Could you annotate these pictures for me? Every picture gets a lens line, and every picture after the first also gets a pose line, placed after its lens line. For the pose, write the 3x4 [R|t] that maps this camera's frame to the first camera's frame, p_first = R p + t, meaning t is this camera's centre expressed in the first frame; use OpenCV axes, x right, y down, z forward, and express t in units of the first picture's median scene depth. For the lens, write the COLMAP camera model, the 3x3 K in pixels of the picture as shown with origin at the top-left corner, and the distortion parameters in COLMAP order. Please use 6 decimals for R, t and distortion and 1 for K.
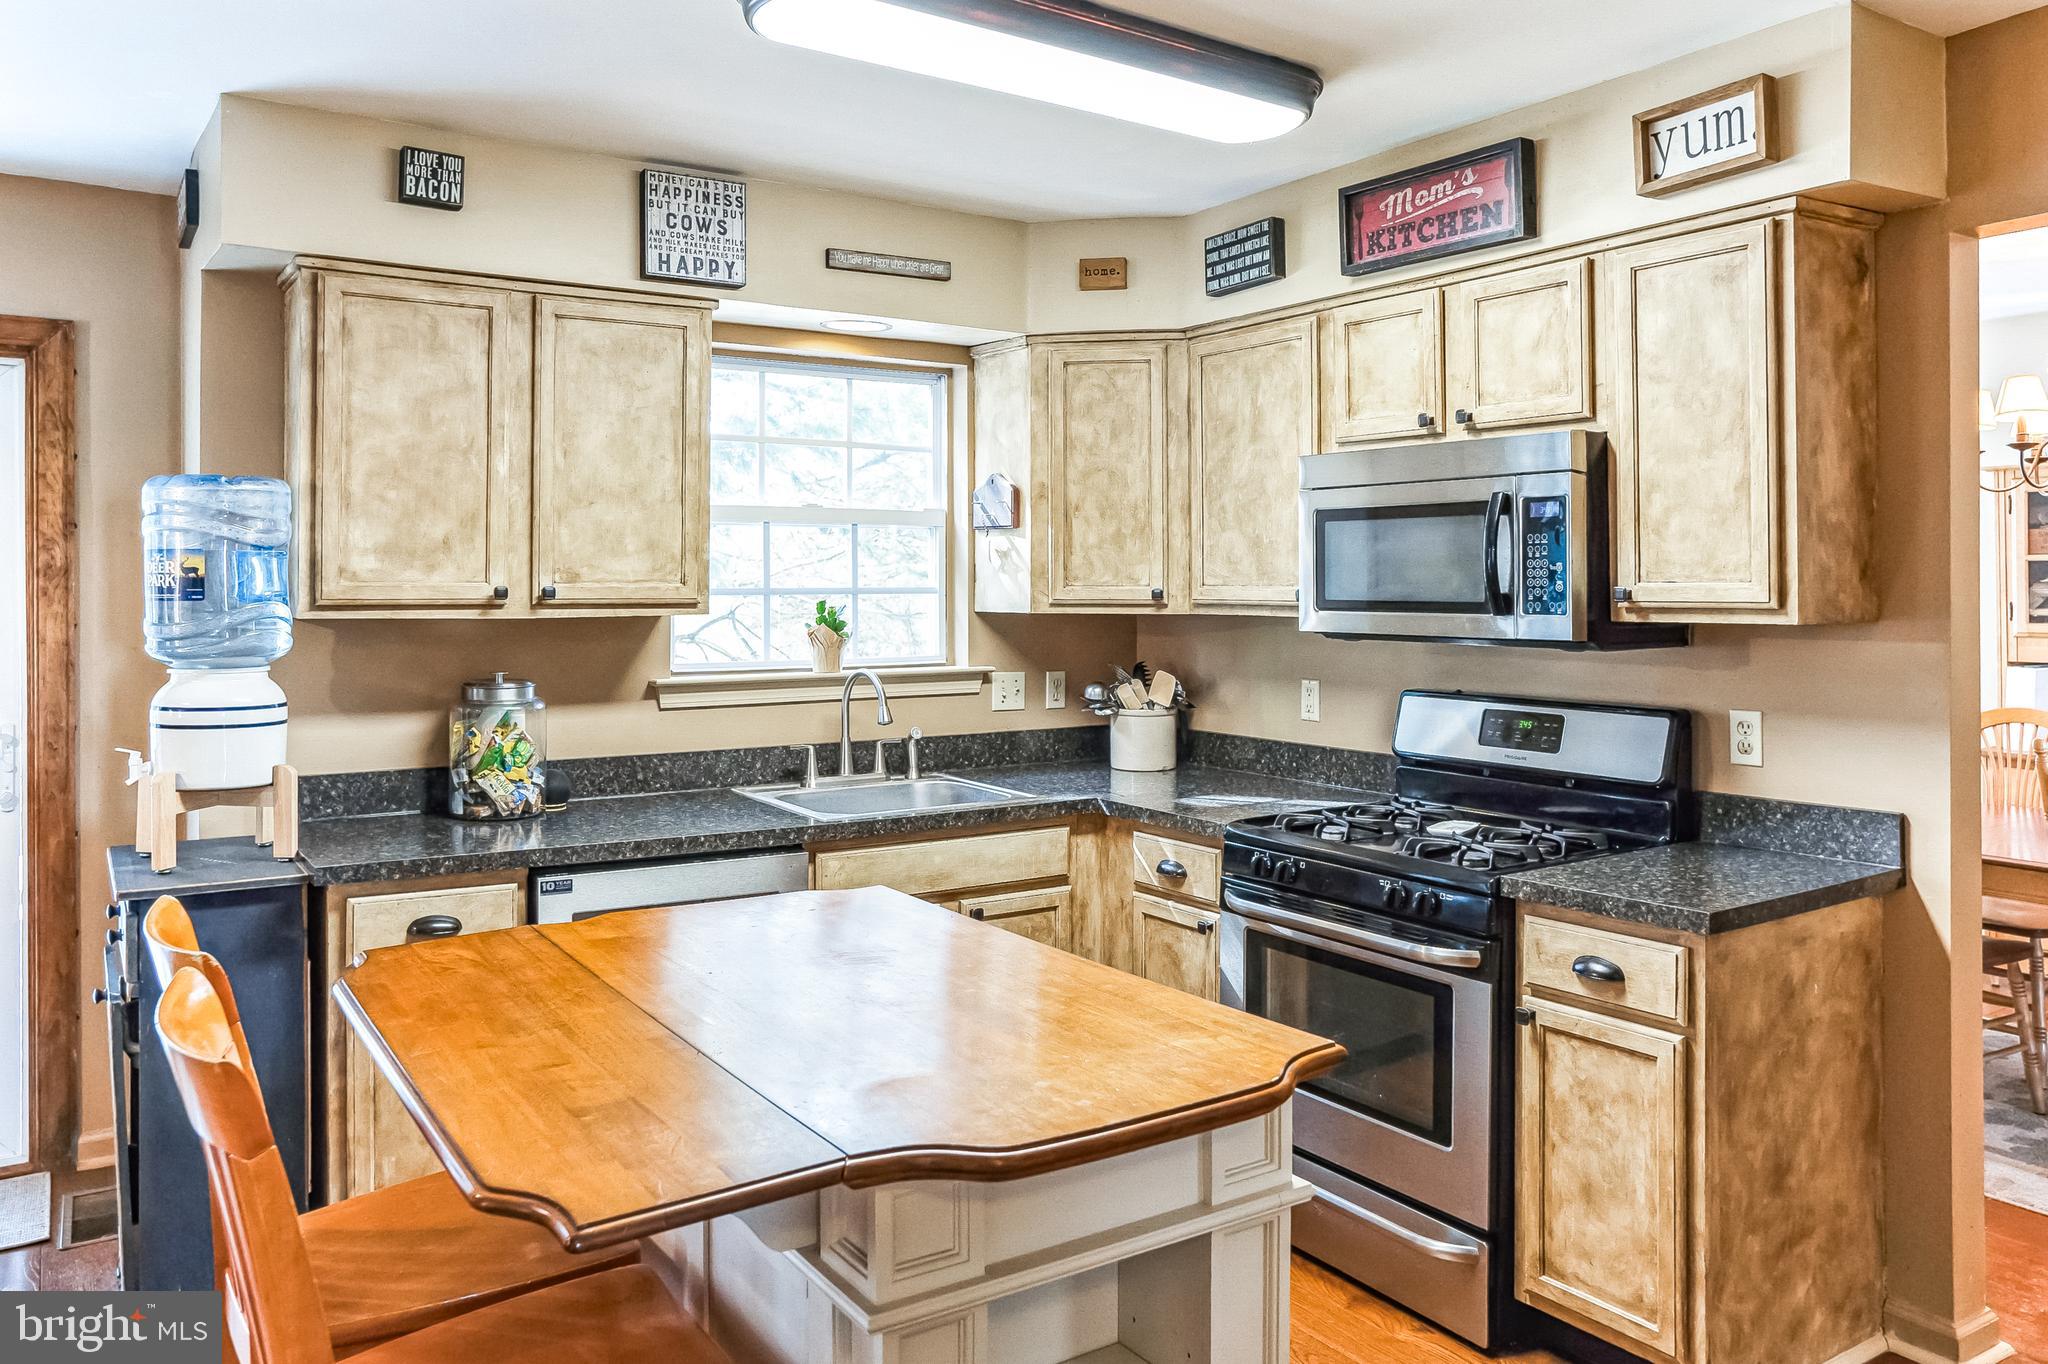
lens RADIAL K [[1480.6, 0, 1023.6], [0, 1480.6, 575.9], [0, 0, 1]] dist [-0.138100, 0.200472]
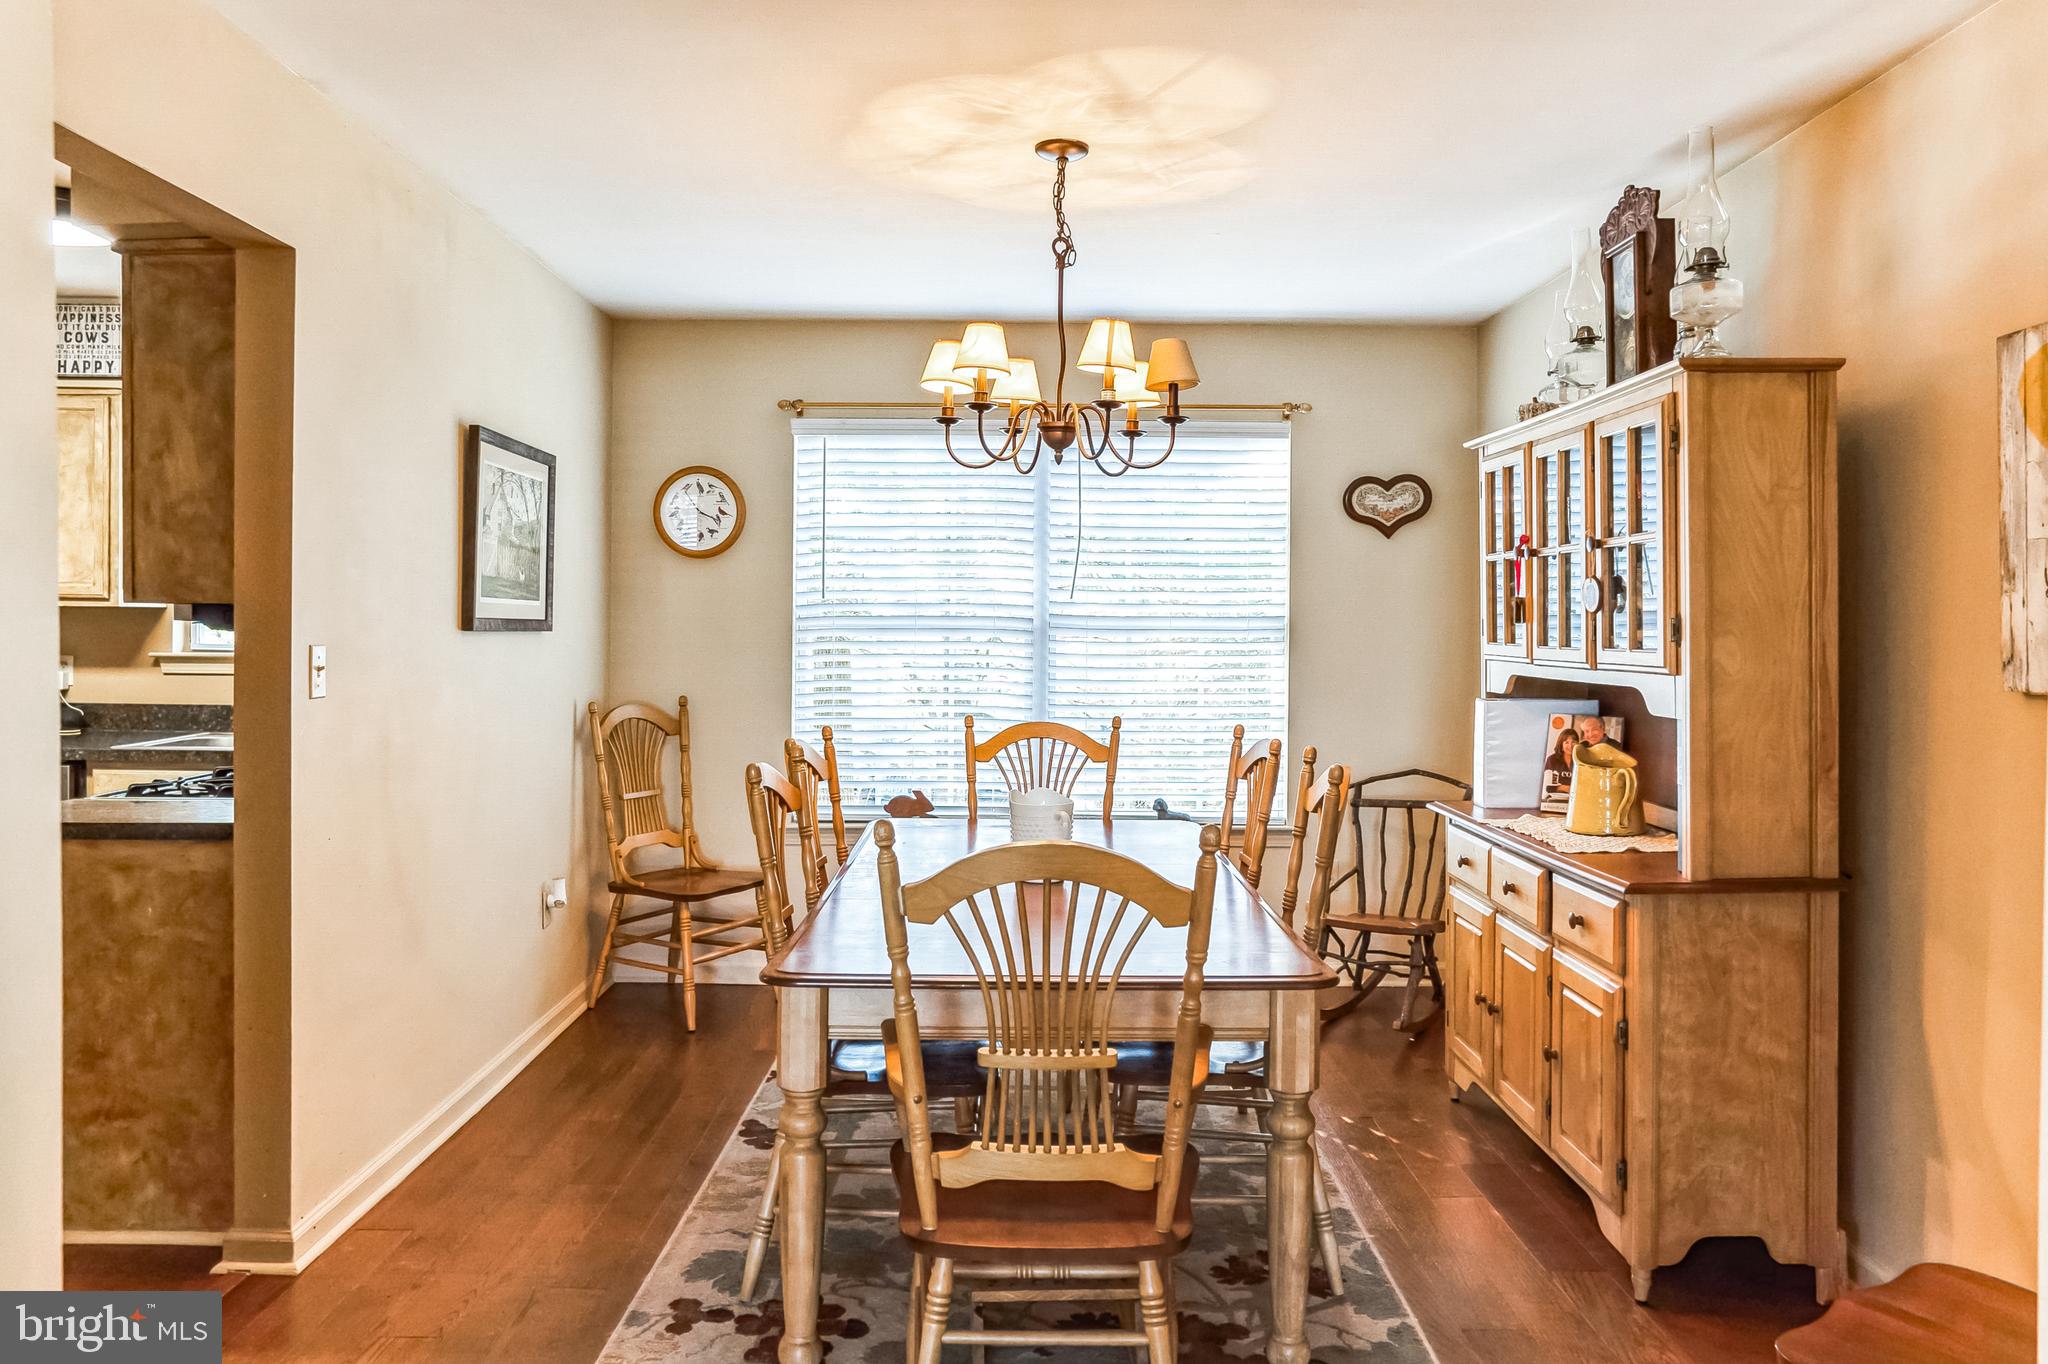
lens RADIAL K [[1426.1, 0, 1020.5], [0, 1426.1, 630.4], [0, 0, 1]] dist [-0.004542, -0.001191]
pose [[0.839817, 0.011489, -0.542747, 1.360605], [-0.004718, 0.999893, 0.013865, 0.028189], [0.542849, -0.009083, 0.839781, 0.317380]]
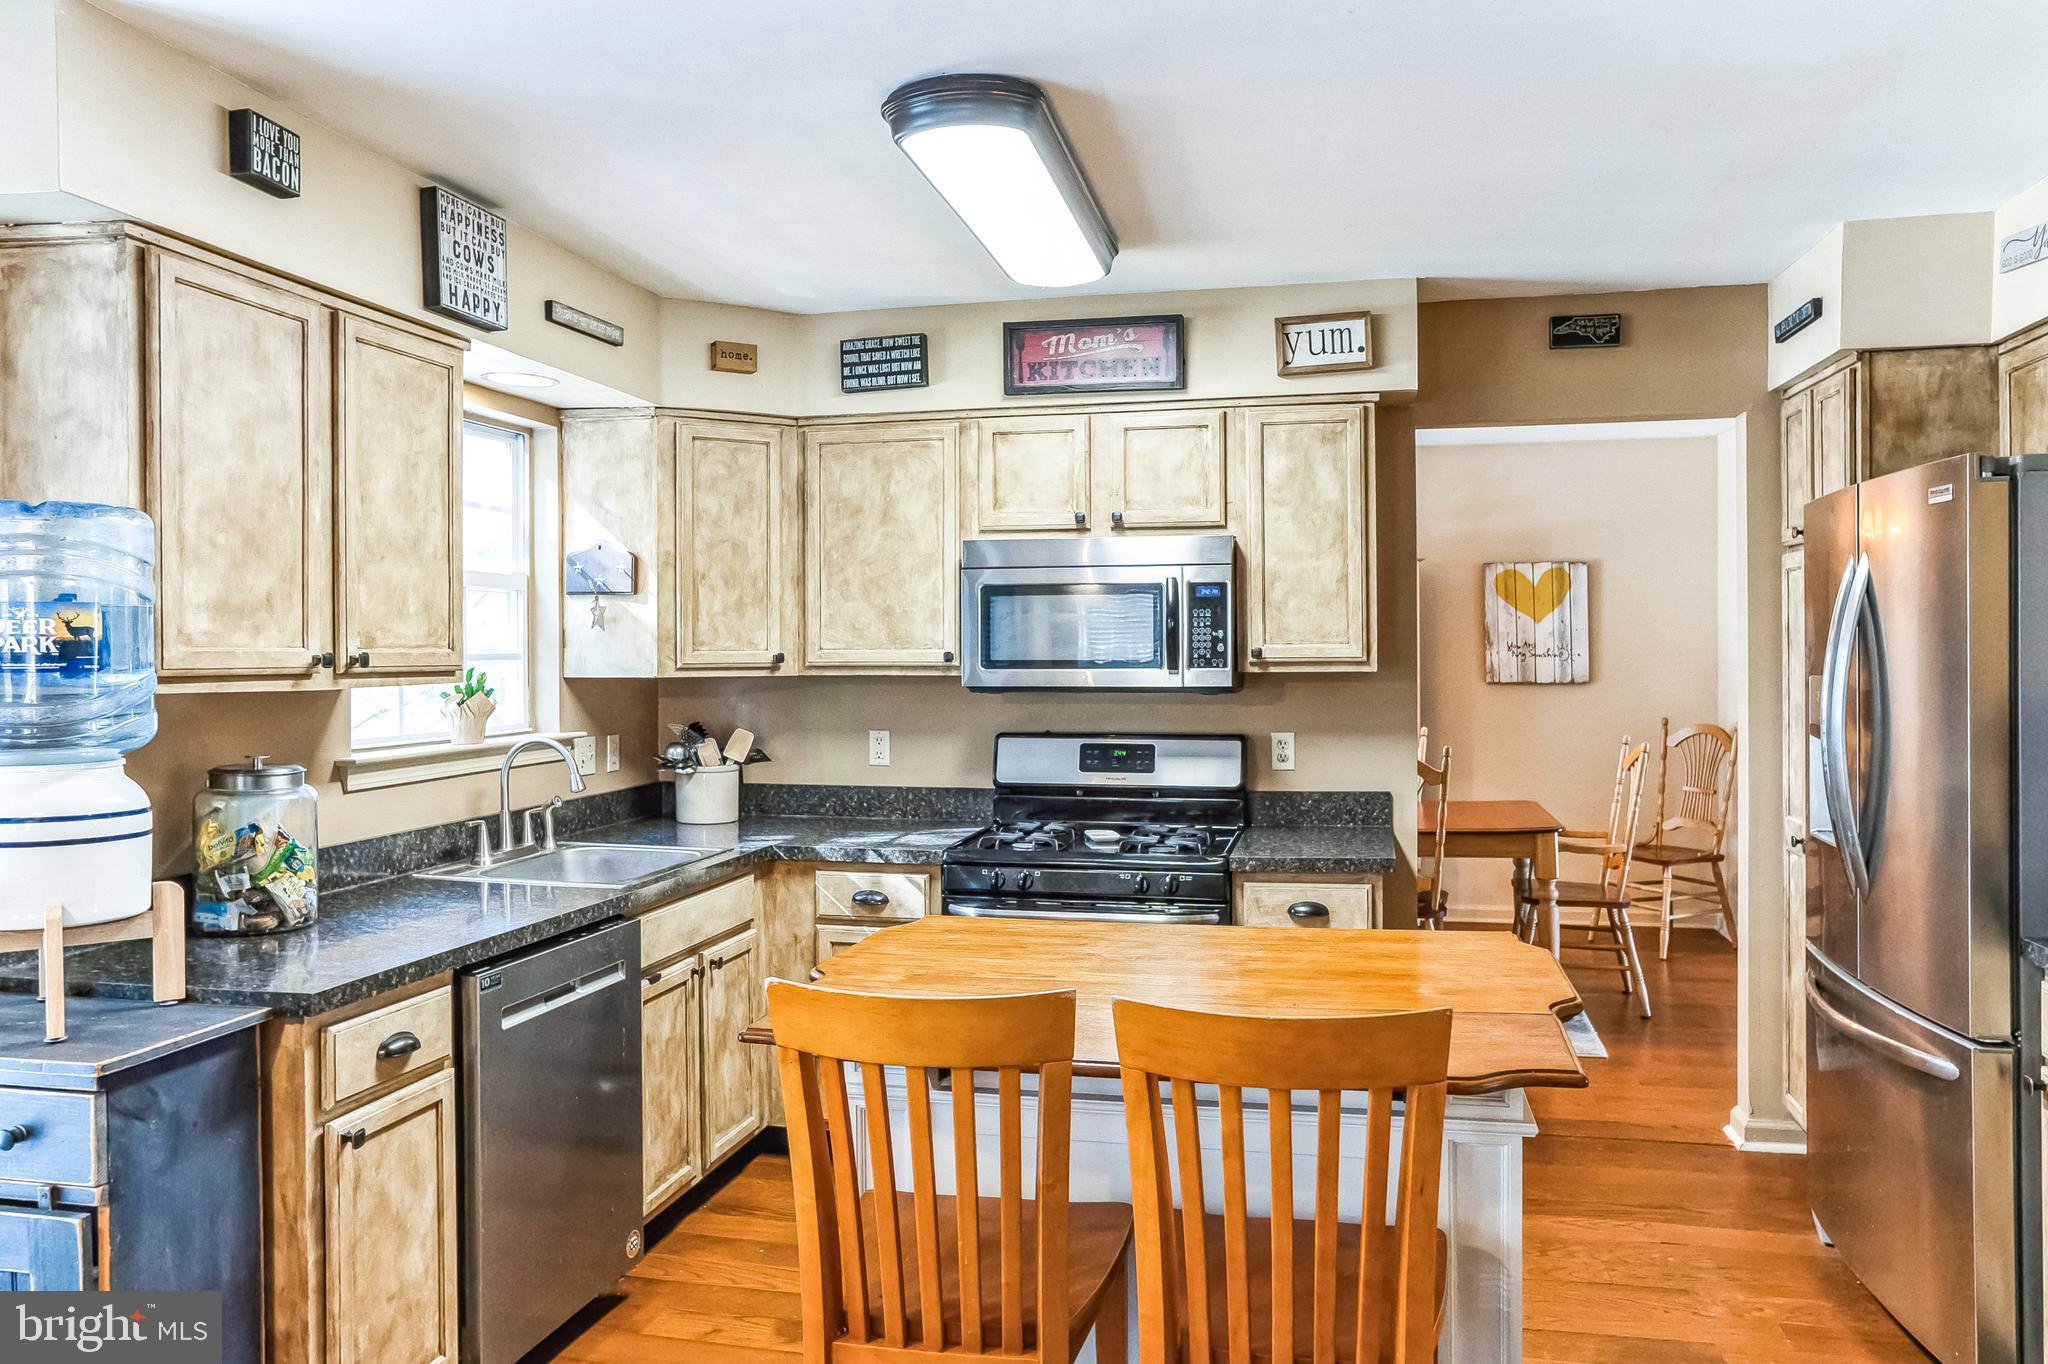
lens RADIAL K [[1458.2, 0, 1024.0], [0, 1458.2, 682.0], [0, 0, 1]] dist [-0.127821, 0.116459]
pose [[0.719437, -0.018952, 0.694299, -0.612600], [0.001631, 0.999671, 0.025598, 0.003789], [-0.694556, -0.017284, 0.719231, 0.115544]]
